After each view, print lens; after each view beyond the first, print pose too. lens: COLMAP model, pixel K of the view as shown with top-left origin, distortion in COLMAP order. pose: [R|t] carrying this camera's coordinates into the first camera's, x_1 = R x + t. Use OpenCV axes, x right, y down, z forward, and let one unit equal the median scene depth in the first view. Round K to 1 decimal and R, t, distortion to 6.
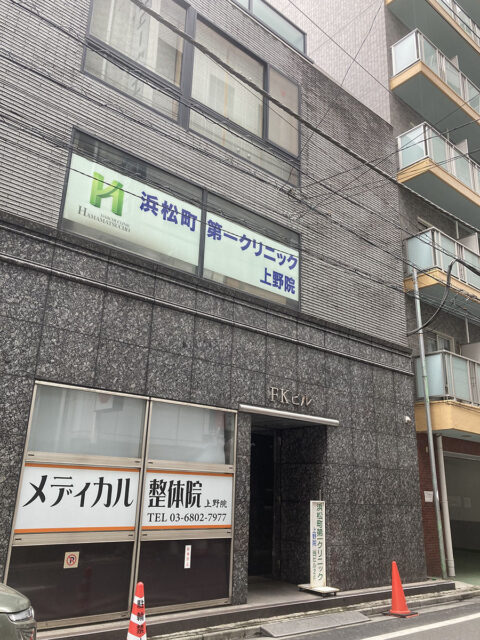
lens RADIAL K [[527.1, 0, 240.0], [0, 527.1, 320.0], [0, 0, 1]] dist [0.060035, -0.052706]
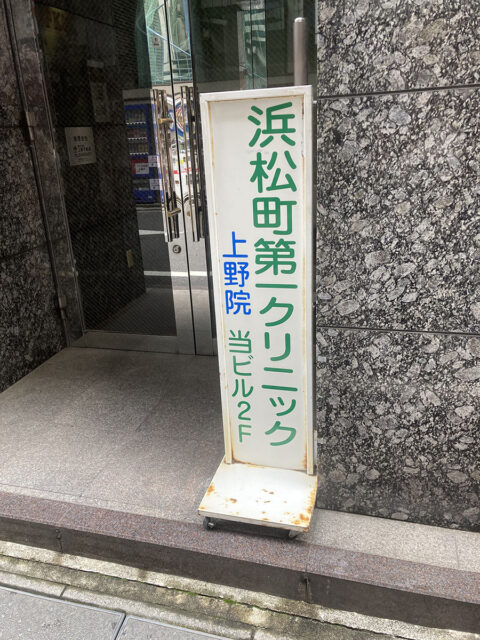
lens RADIAL K [[527.1, 0, 240.0], [0, 527.1, 320.0], [0, 0, 1]] dist [0.060035, -0.052706]
pose [[0.547425, 0.240147, -0.801658, 0.338314], [0.322755, 0.823243, 0.467011, 0.363377], [0.772111, -0.514393, 0.373155, 1.015950]]
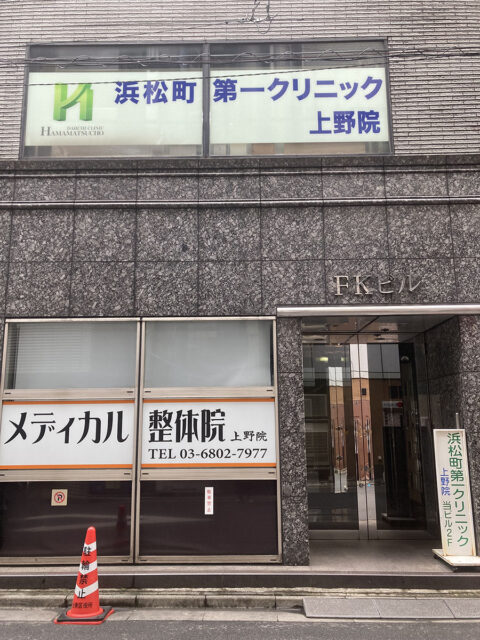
lens RADIAL K [[527.1, 0, 240.0], [0, 527.1, 320.0], [0, 0, 1]] dist [0.060035, -0.052706]
pose [[0.750305, -0.161019, -0.641183, 0.448565], [0.232923, 0.972079, 0.028447, 0.148744], [0.618700, -0.170690, 0.766861, 0.410052]]
